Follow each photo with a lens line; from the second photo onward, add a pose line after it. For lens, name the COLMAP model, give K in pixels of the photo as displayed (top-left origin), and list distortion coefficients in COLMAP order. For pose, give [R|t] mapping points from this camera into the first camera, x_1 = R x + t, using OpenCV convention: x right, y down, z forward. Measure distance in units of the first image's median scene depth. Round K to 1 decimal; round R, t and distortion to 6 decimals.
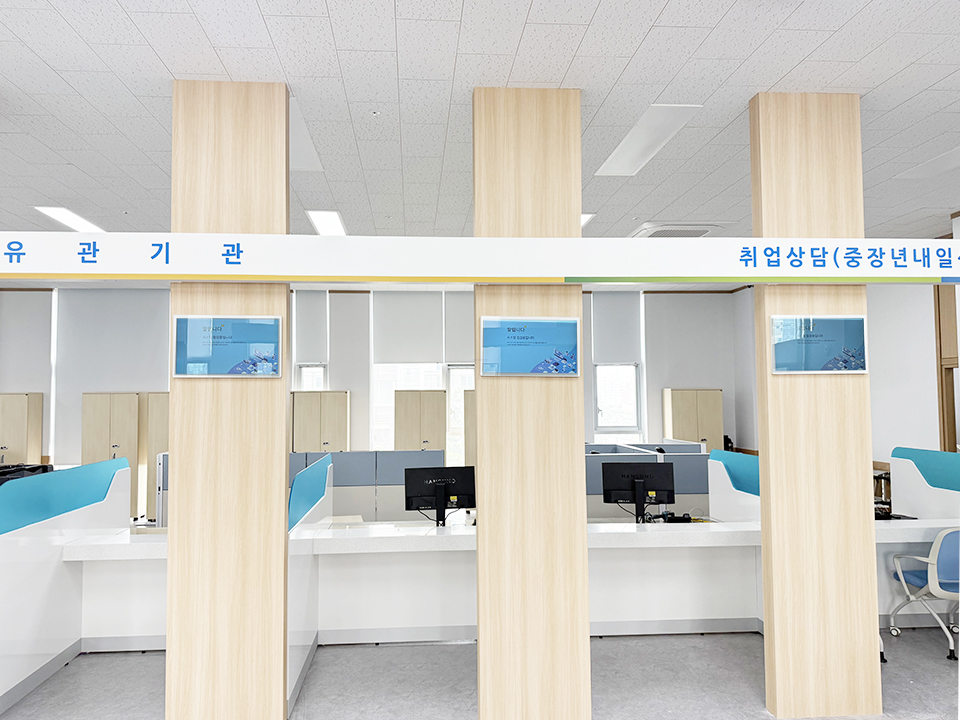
lens RADIAL K [[693.4, 0, 458.5], [0, 693.4, 359.8], [0, 0, 1]] dist [0.008394, -0.010191]
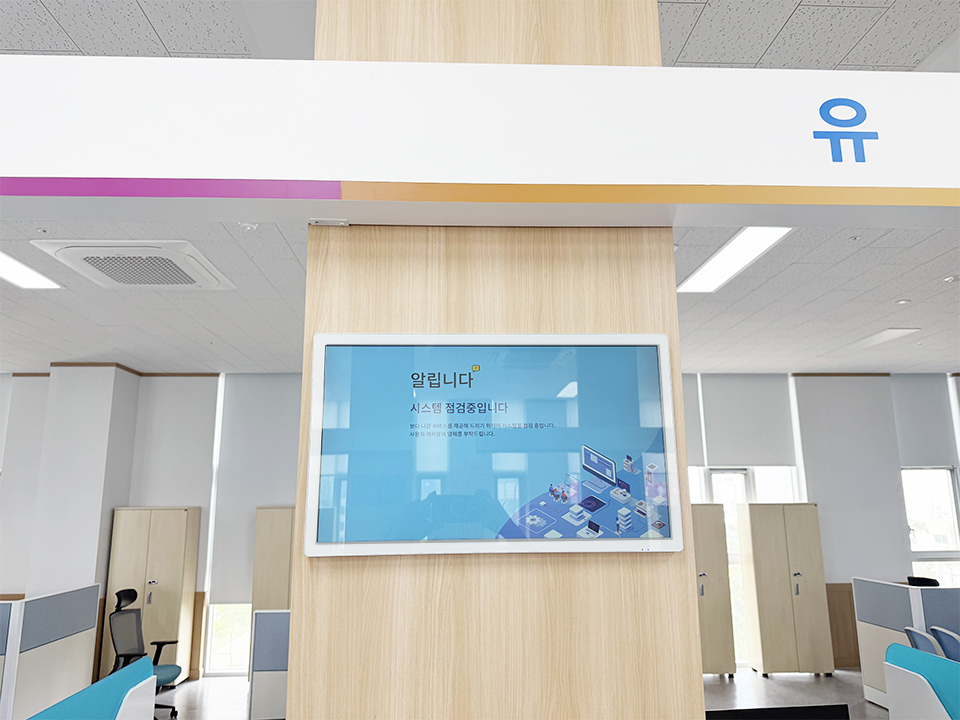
lens RADIAL K [[675.4, 0, 484.0], [0, 675.4, 360.0], [0, 0, 1]] dist [0.009721, -0.017171]
pose [[0.999747, -0.005009, -0.021931, -0.732389], [0.001725, 0.989099, -0.147242, -0.007892], [0.022429, 0.147167, 0.988857, 0.655256]]
